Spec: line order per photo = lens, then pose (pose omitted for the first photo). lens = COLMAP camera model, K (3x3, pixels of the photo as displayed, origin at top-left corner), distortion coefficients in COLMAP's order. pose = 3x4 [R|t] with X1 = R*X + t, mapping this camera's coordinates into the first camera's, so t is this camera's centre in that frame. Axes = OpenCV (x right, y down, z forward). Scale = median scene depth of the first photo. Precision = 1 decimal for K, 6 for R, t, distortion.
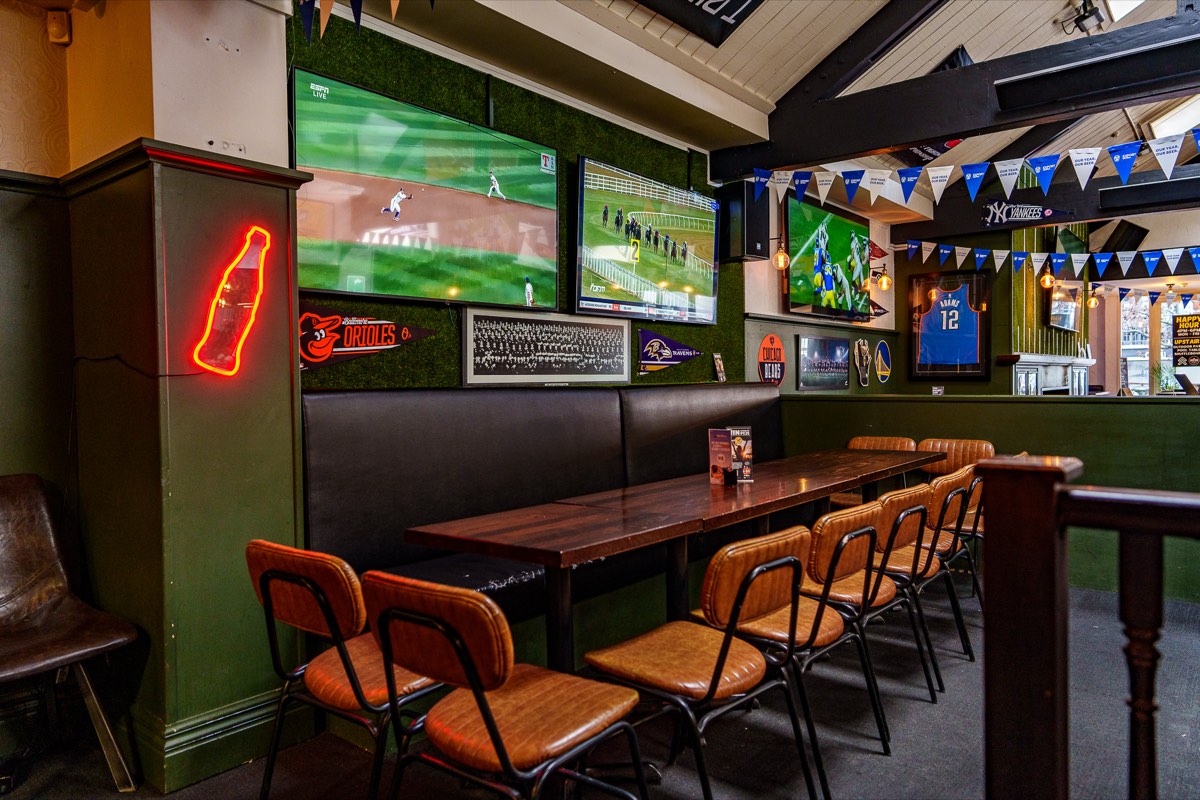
lens RADIAL K [[793.5, 0, 596.8], [0, 793.5, 405.3], [0, 0, 1]] dist [-0.000876, 0.001098]
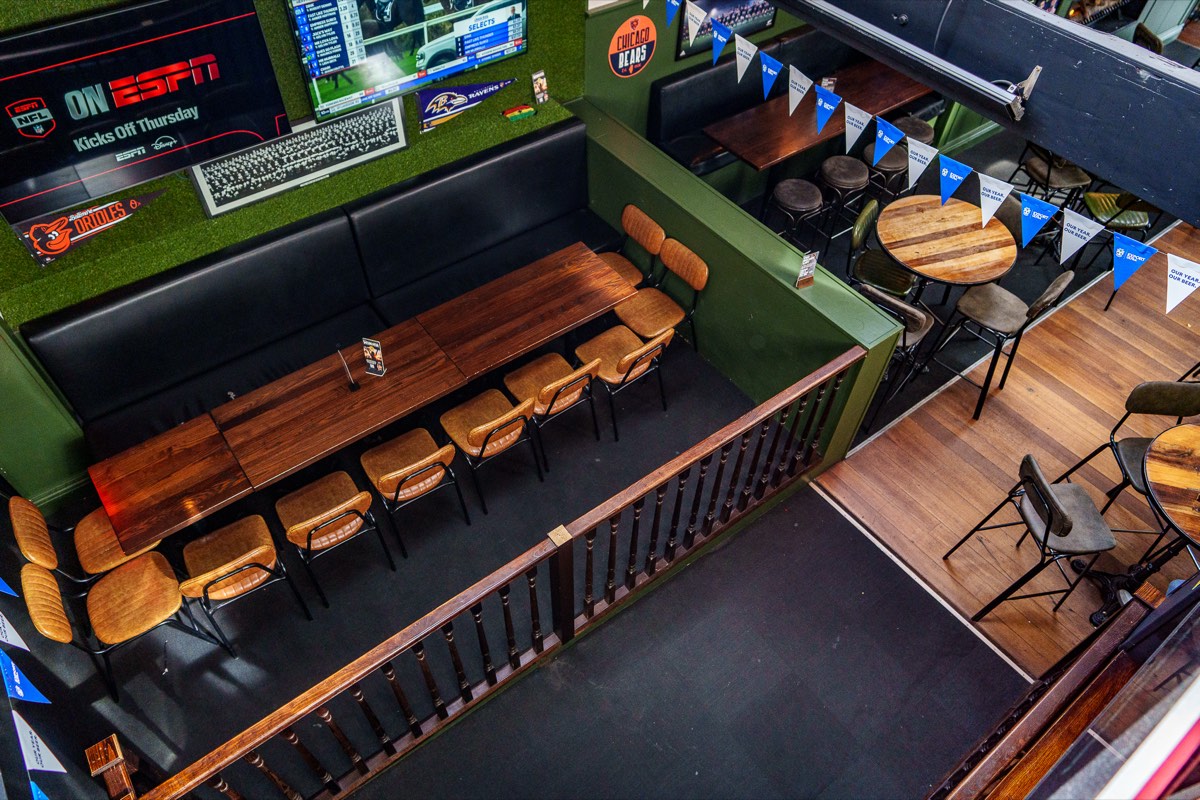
lens RADIAL K [[793.5, 0, 603.0], [0, 793.5, 401.8], [0, 0, 1]] dist [-0.000876, 0.001098]
pose [[0.972098, 0.204393, -0.115100, 0.622282], [-0.049529, 0.658463, 0.750981, -0.785900], [0.229285, -0.724327, 0.650215, 0.129071]]
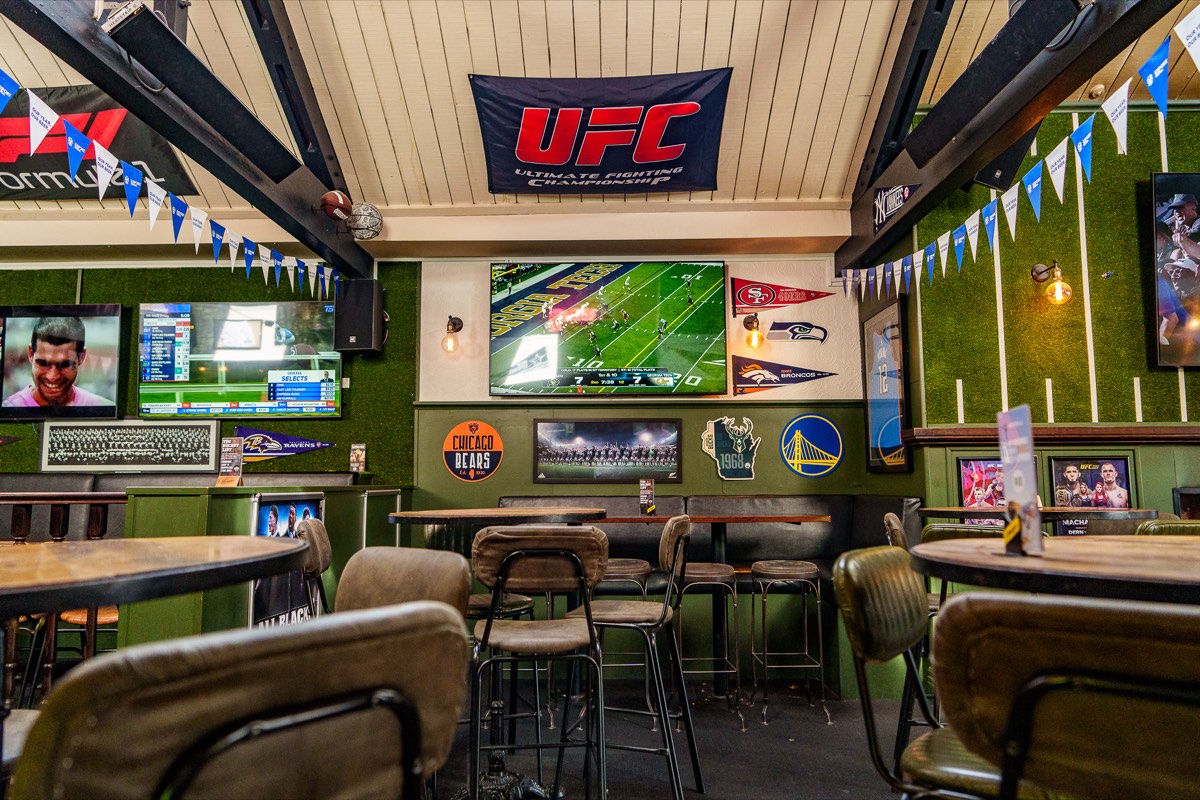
lens RADIAL K [[793.5, 0, 599.5], [0, 793.5, 400.2], [0, 0, 1]] dist [-0.000876, 0.001098]
pose [[0.618868, -0.069054, -0.782454, 1.702477], [-0.029093, 0.993430, -0.110684, -0.024794], [0.784956, 0.091263, 0.612793, 0.887913]]
